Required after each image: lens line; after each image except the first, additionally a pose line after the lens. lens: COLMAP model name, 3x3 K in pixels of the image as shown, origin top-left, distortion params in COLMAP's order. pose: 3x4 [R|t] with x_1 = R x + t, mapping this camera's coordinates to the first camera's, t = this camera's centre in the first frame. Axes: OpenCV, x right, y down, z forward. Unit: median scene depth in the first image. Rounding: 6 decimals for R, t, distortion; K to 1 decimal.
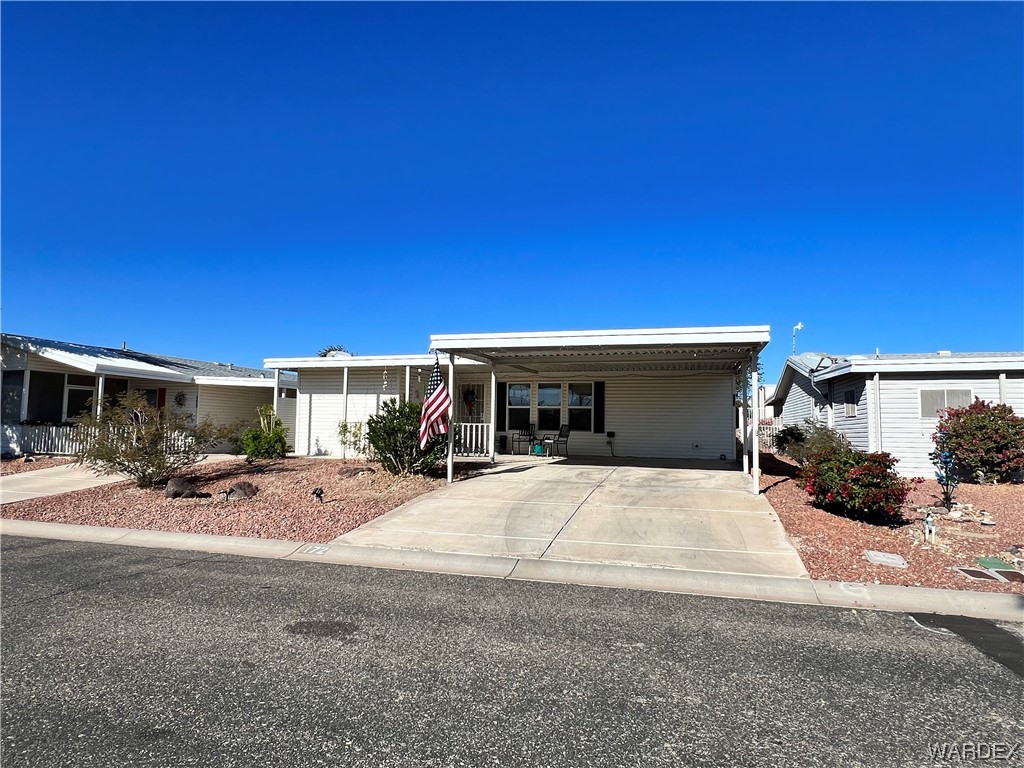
lens RADIAL K [[579.1, 0, 507.2], [0, 579.1, 385.2], [0, 0, 1]] dist [0.002239, 0.000401]
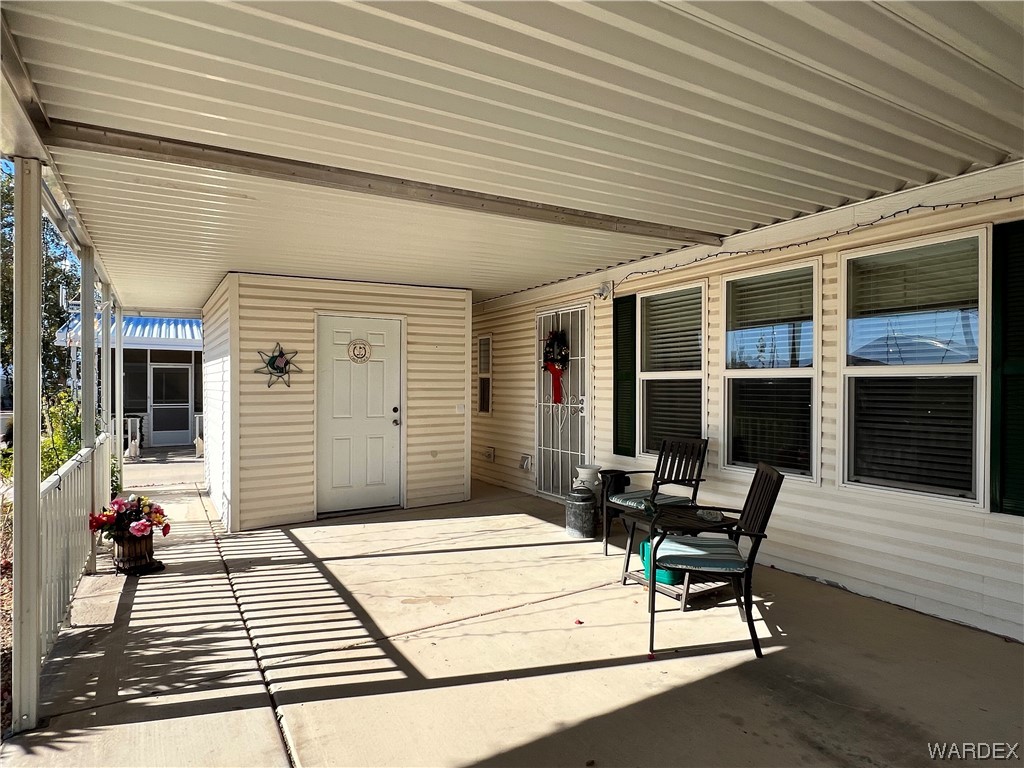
lens RADIAL K [[579.1, 0, 507.2], [0, 579.1, 385.2], [0, 0, 1]] dist [0.002239, 0.000401]
pose [[0.701107, -0.012081, -0.712954, 0.503608], [0.058032, 0.997506, 0.040165, 0.078604], [0.710691, -0.069534, 0.700059, 2.221307]]
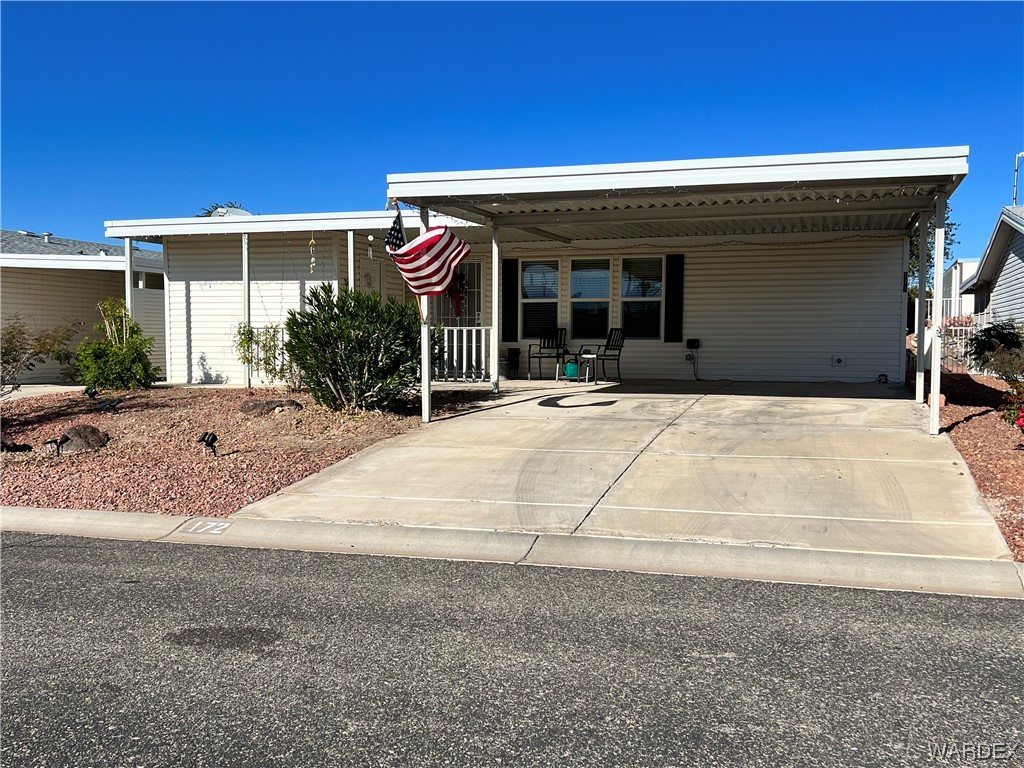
lens RADIAL K [[969.2, 0, 512.0], [0, 969.2, 384.0], [0, 0, 1]] dist [0.102120, -0.176436]
pose [[0.999885, -0.011444, -0.009954, 0.003095], [0.012547, 0.992830, 0.118872, 0.011380], [0.008522, -0.118983, 0.992860, -0.010275]]
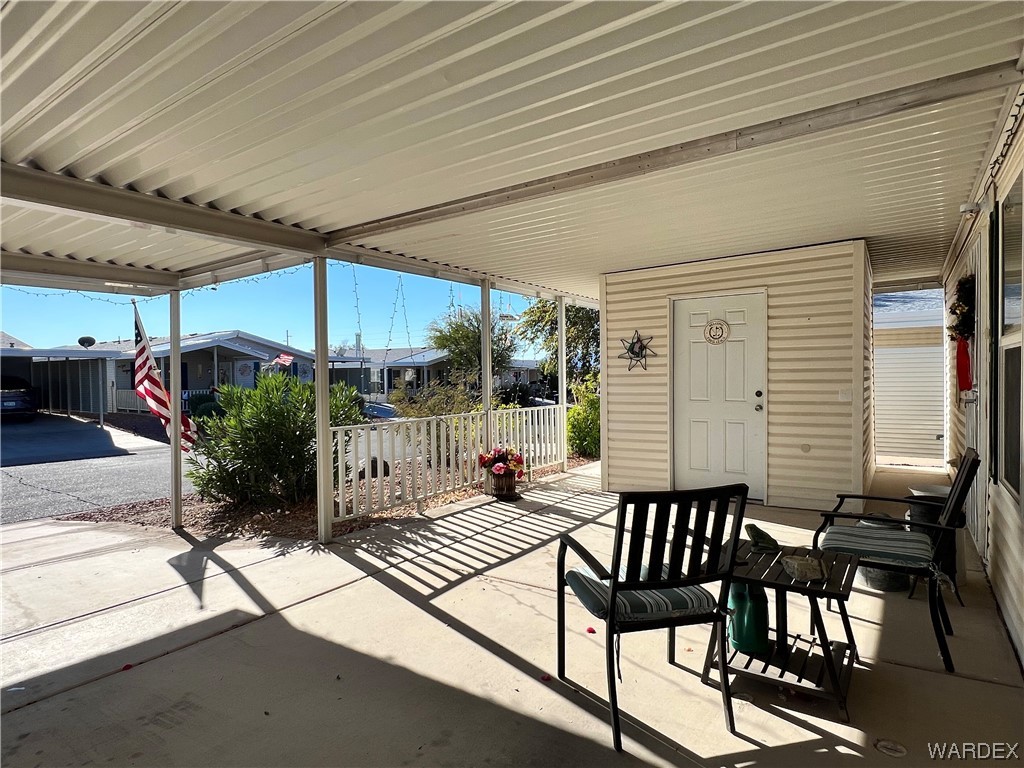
lens RADIAL K [[579.1, 0, 507.2], [0, 579.1, 385.2], [0, 0, 1]] dist [0.002239, 0.000401]
pose [[-0.344886, 0.010242, -0.938589, 0.761199], [0.075046, 0.997040, -0.016696, 0.167469], [0.935640, -0.076196, -0.344634, 3.245959]]
